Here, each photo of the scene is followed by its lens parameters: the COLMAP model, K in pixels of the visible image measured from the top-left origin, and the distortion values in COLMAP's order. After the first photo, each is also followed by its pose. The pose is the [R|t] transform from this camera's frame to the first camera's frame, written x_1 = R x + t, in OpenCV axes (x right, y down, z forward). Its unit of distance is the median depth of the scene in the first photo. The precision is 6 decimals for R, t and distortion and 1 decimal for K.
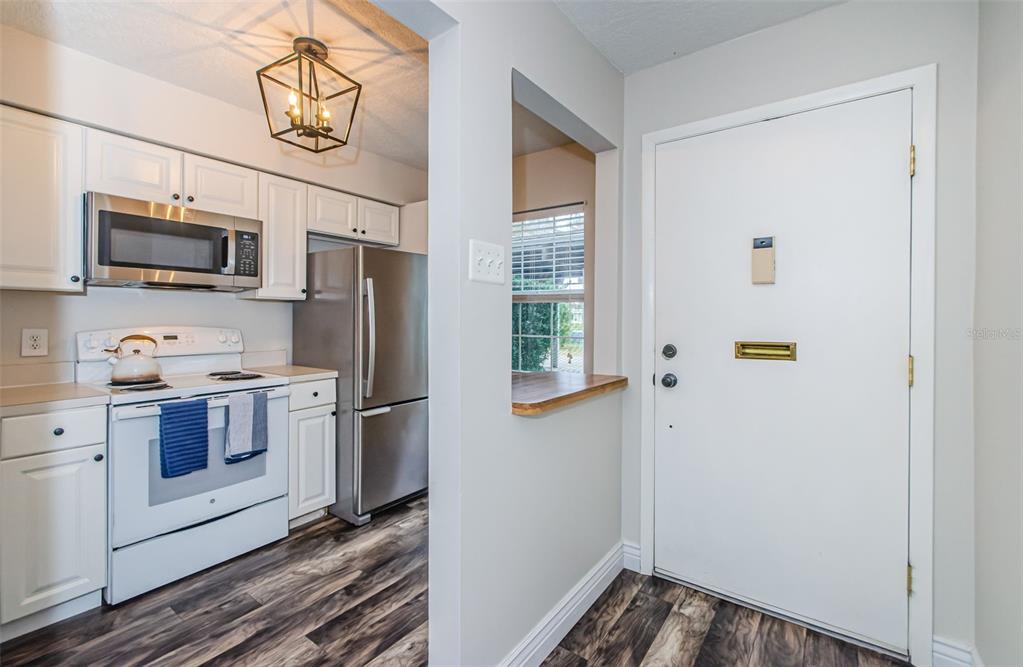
lens RADIAL K [[444.4, 0, 509.7], [0, 444.4, 317.5], [0, 0, 1]] dist [0.003531, 0.000185]
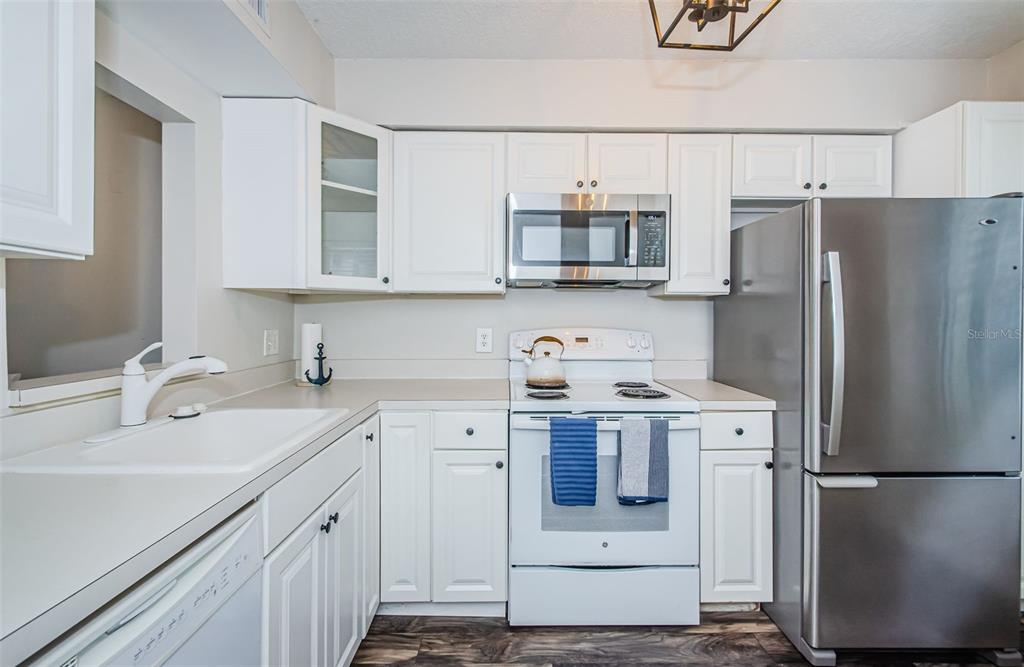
lens RADIAL K [[444.9, 0, 510.2], [0, 444.9, 317.5], [0, 0, 1]] dist [0.003531, 0.000185]
pose [[0.595154, 0.000175, -0.803612, -0.104084], [-0.002639, 0.999995, -0.001736, 0.000176], [0.803607, 0.003154, 0.595151, 0.330885]]
